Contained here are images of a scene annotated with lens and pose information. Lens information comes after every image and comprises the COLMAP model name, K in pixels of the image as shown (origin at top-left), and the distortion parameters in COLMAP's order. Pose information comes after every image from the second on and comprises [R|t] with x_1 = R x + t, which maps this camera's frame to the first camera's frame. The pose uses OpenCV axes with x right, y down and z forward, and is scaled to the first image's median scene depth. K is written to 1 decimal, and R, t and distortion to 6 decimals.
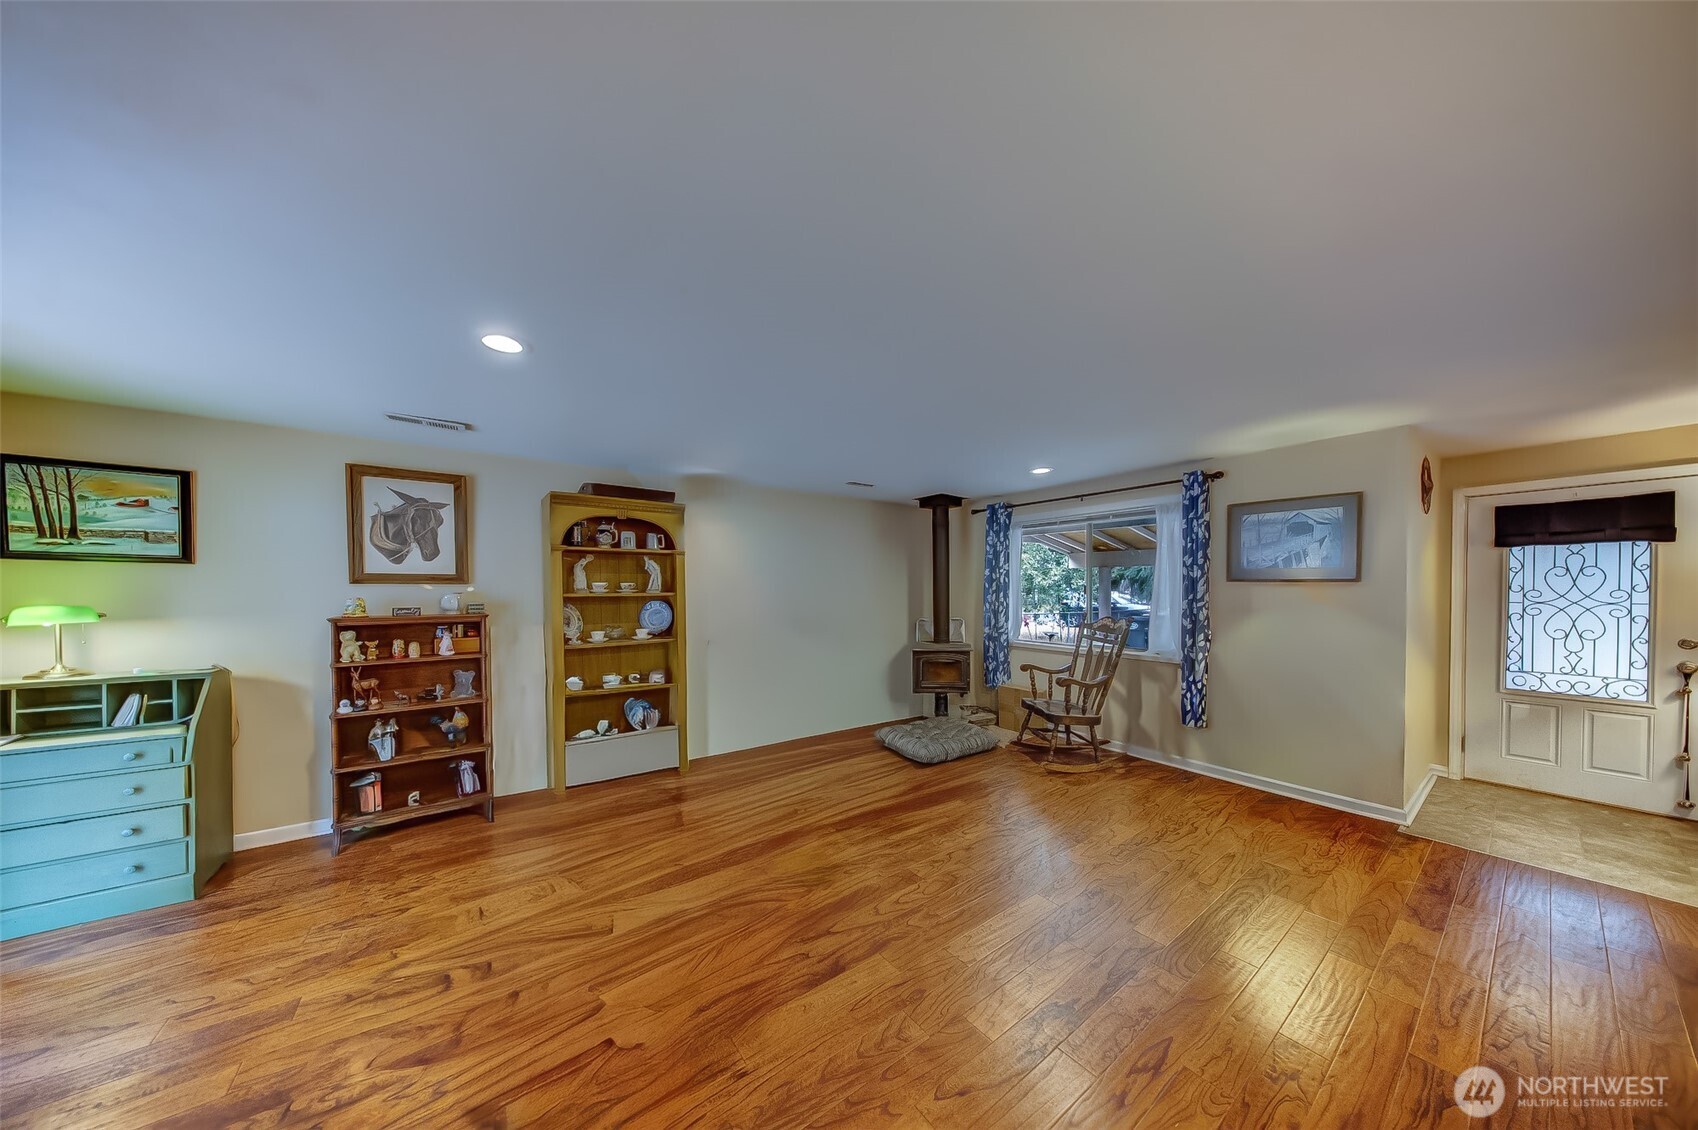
lens RADIAL K [[520.2, 0, 851.4], [0, 520.2, 597.2], [0, 0, 1]] dist [-0.001481, -0.001302]
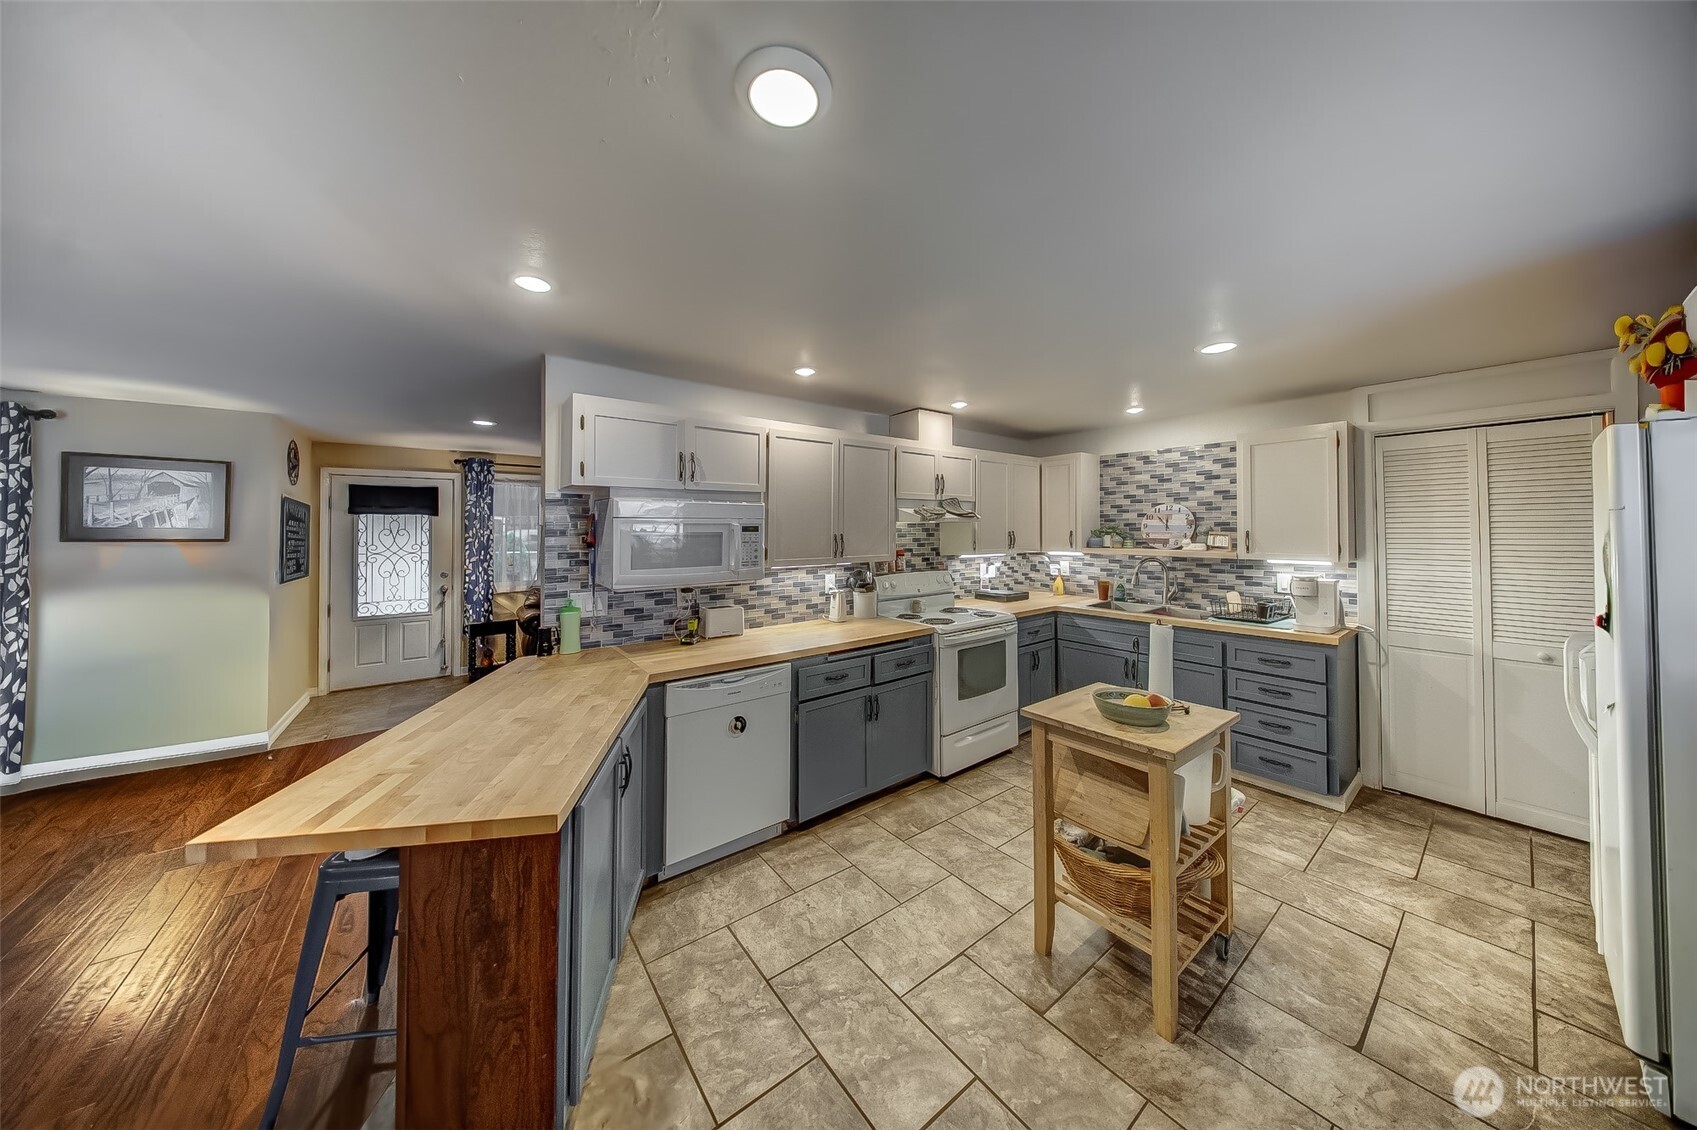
lens RADIAL K [[519.9, 0, 831.8], [0, 519.9, 521.7], [0, 0, 1]] dist [-0.001481, -0.001302]
pose [[-0.004873, 0.023606, 0.999709, -0.126529], [0.020597, 0.999512, -0.023501, -0.018060], [-0.999776, 0.020477, -0.005357, -0.264386]]
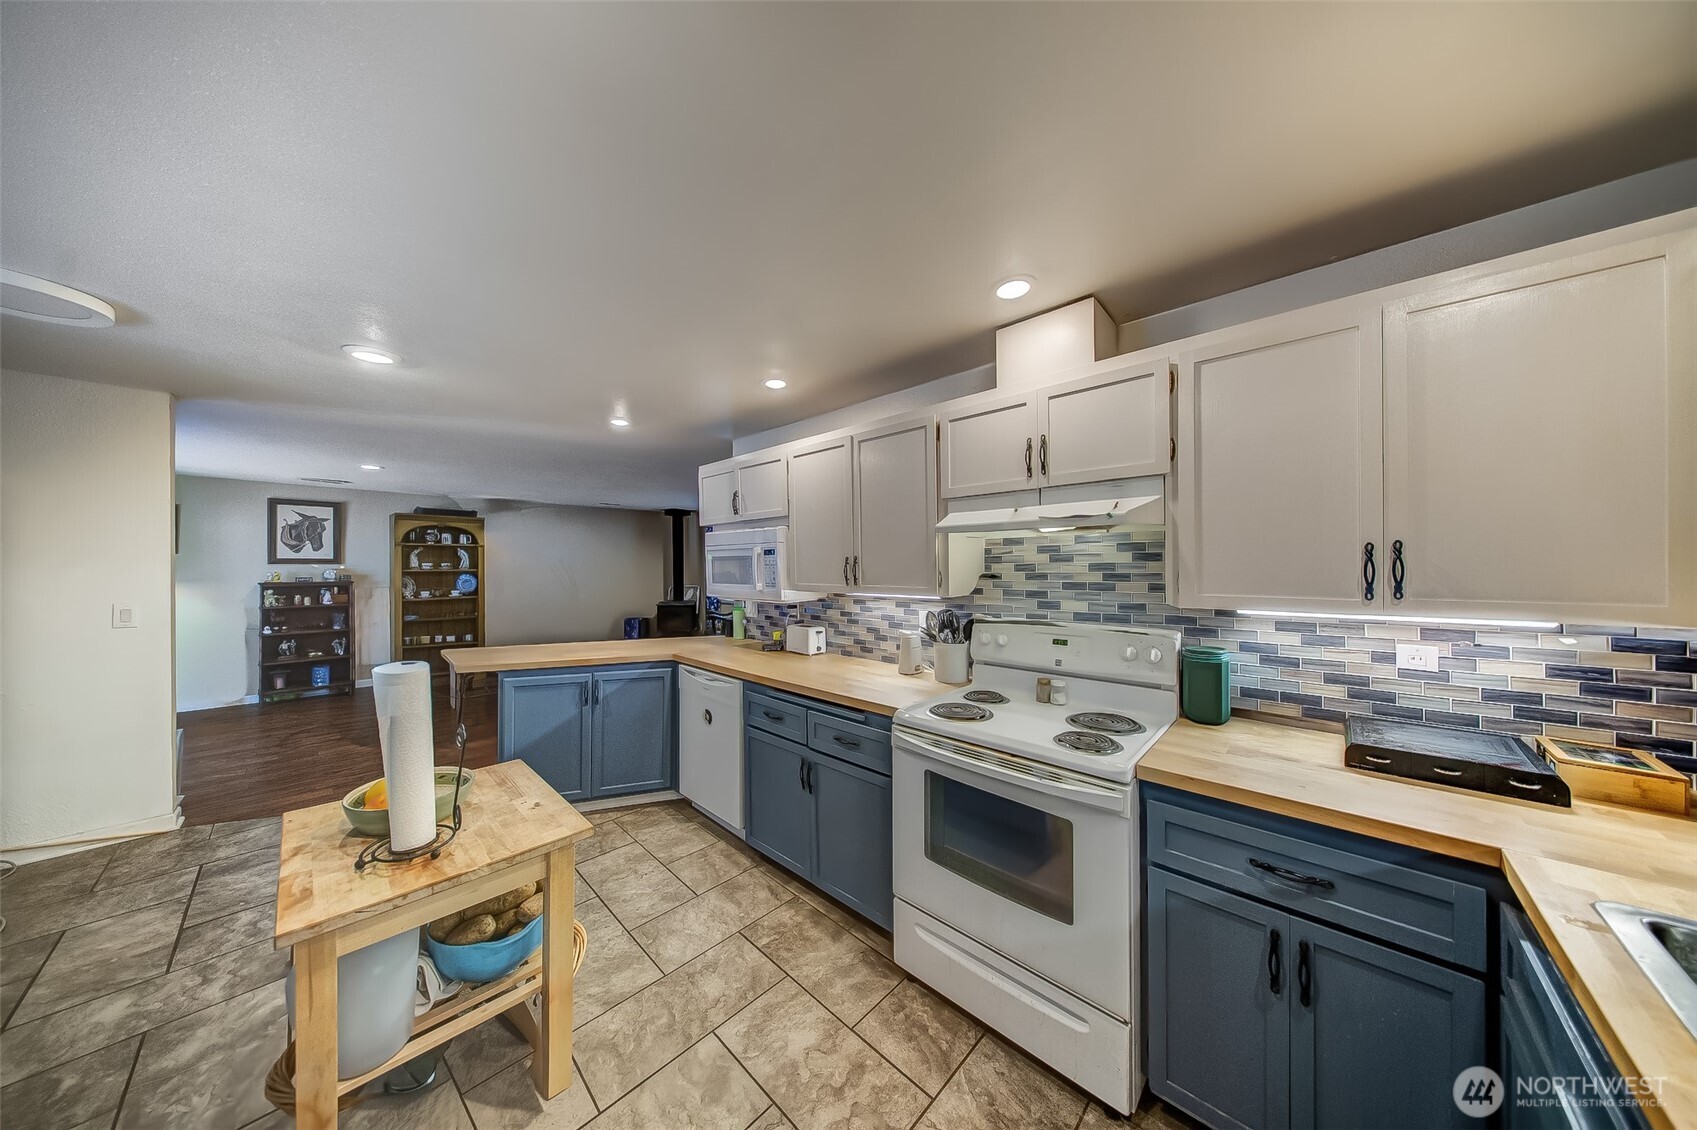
lens RADIAL K [[519.9, 0, 850.0], [0, 519.9, 560.7], [0, 0, 1]] dist [-0.001481, -0.001302]
pose [[0.986849, 0.003677, 0.161602, 0.678267], [0.000385, 0.999685, -0.025097, 0.007593], [-0.161643, 0.024829, 0.986537, -1.010928]]
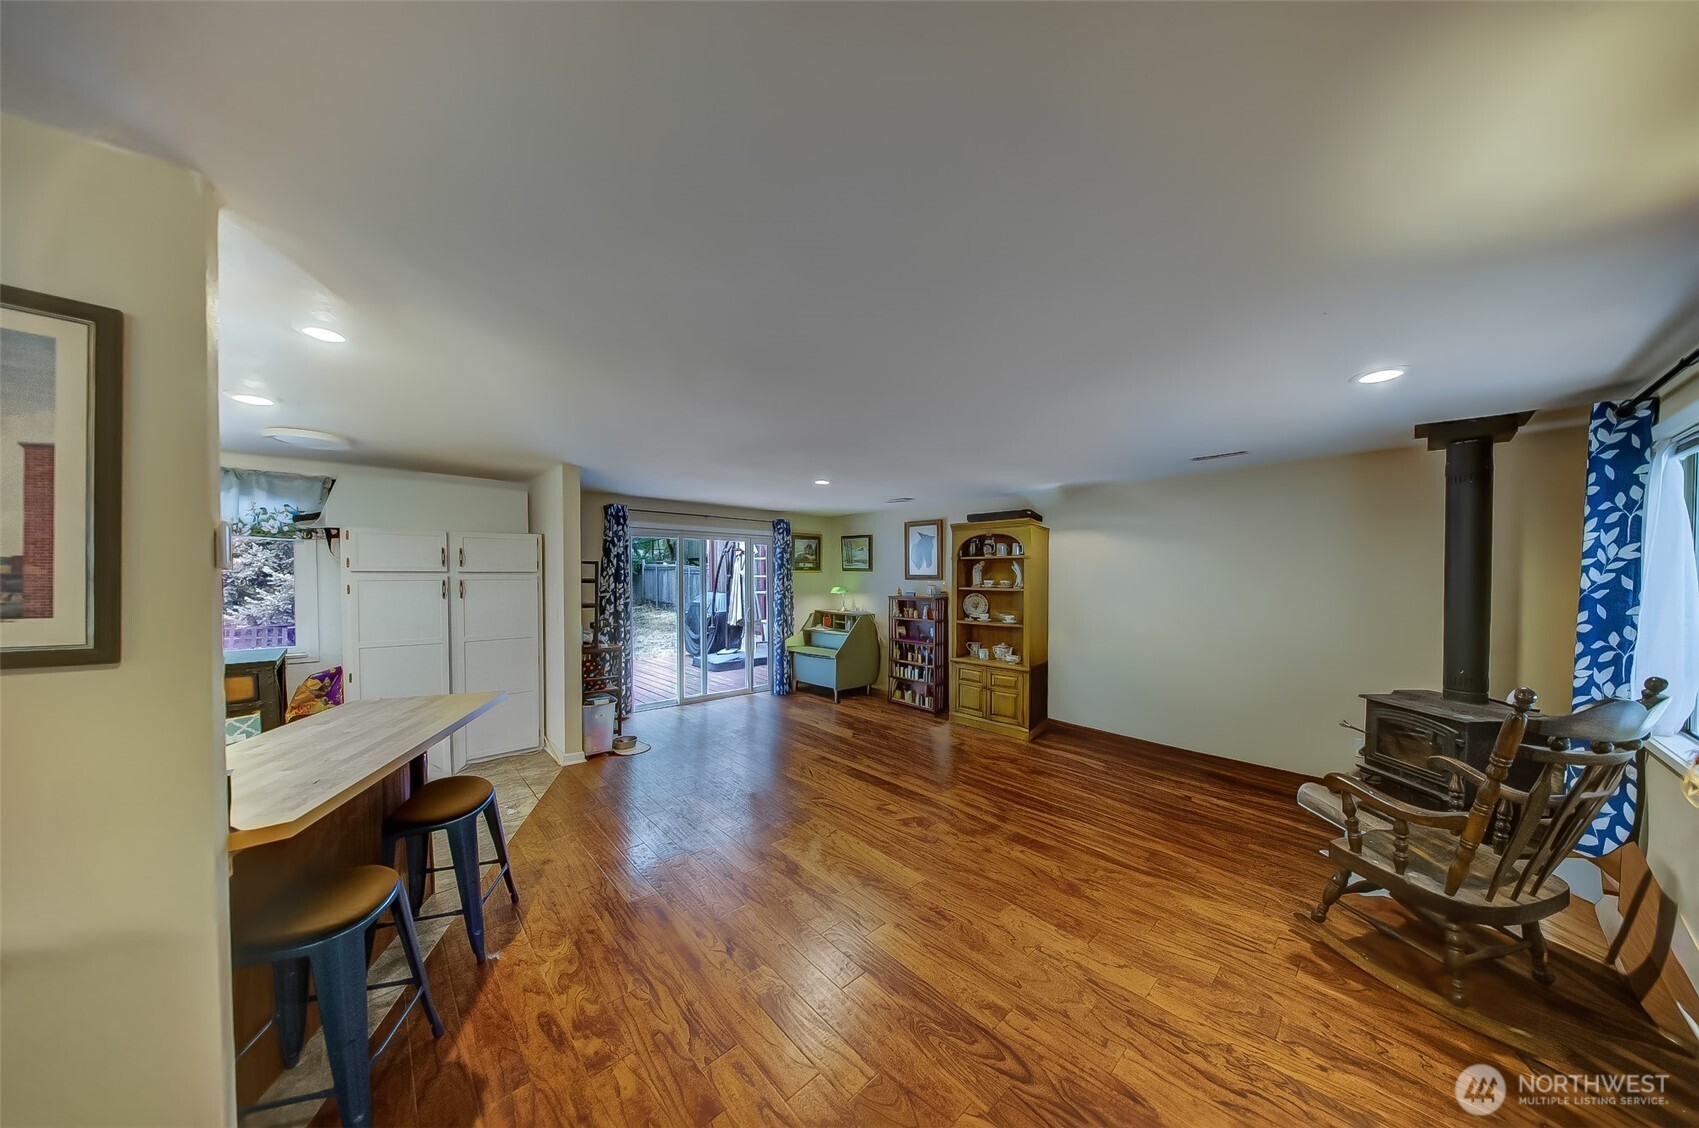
lens RADIAL K [[520.5, 0, 853.3], [0, 520.5, 584.0], [0, 0, 1]] dist [-0.001481, -0.001302]
pose [[0.116798, 0.021352, -0.992926, 0.978300], [-0.020930, 0.999600, 0.019034, -0.041245], [0.992935, 0.018559, 0.117198, 0.500463]]
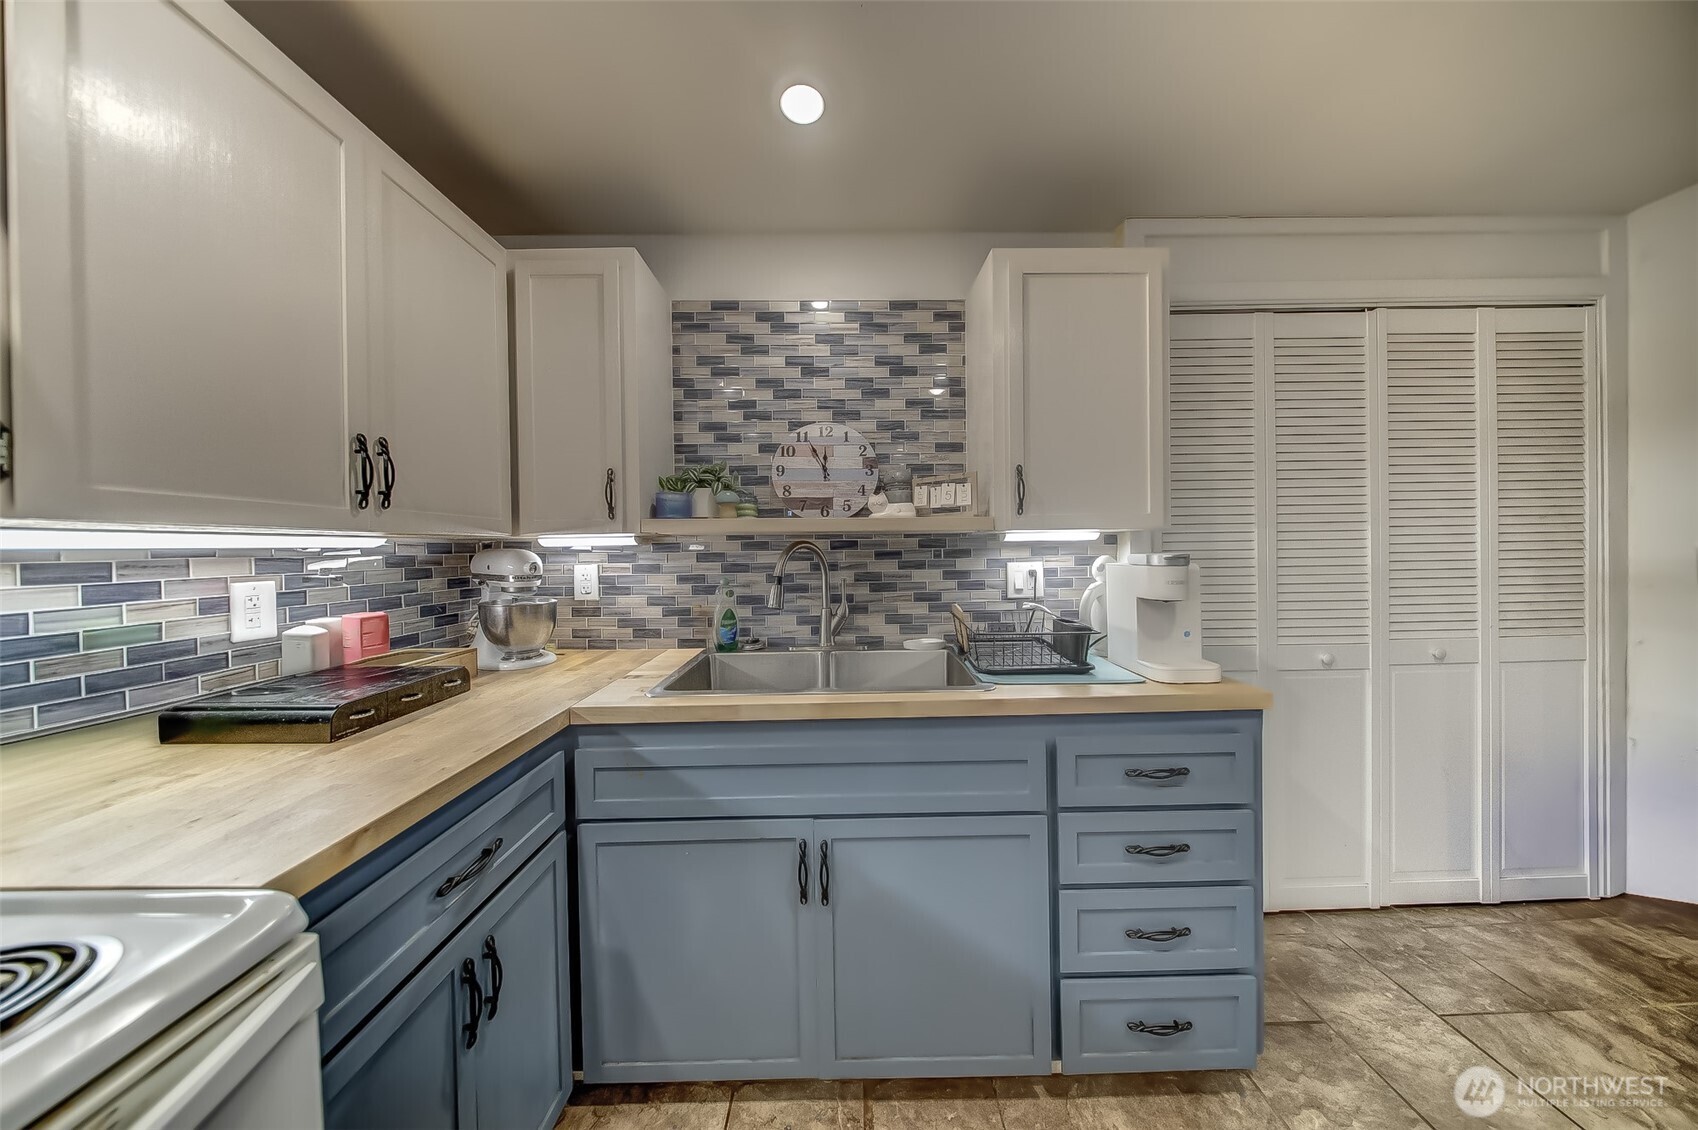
lens RADIAL K [[520.2, 0, 850.3], [0, 520.2, 555.9], [0, 0, 1]] dist [-0.001481, -0.001302]
pose [[-0.803737, 0.012032, 0.594863, 0.720964], [0.031553, 0.999251, 0.022421, 0.055672], [-0.594148, 0.036790, -0.803514, -0.622506]]
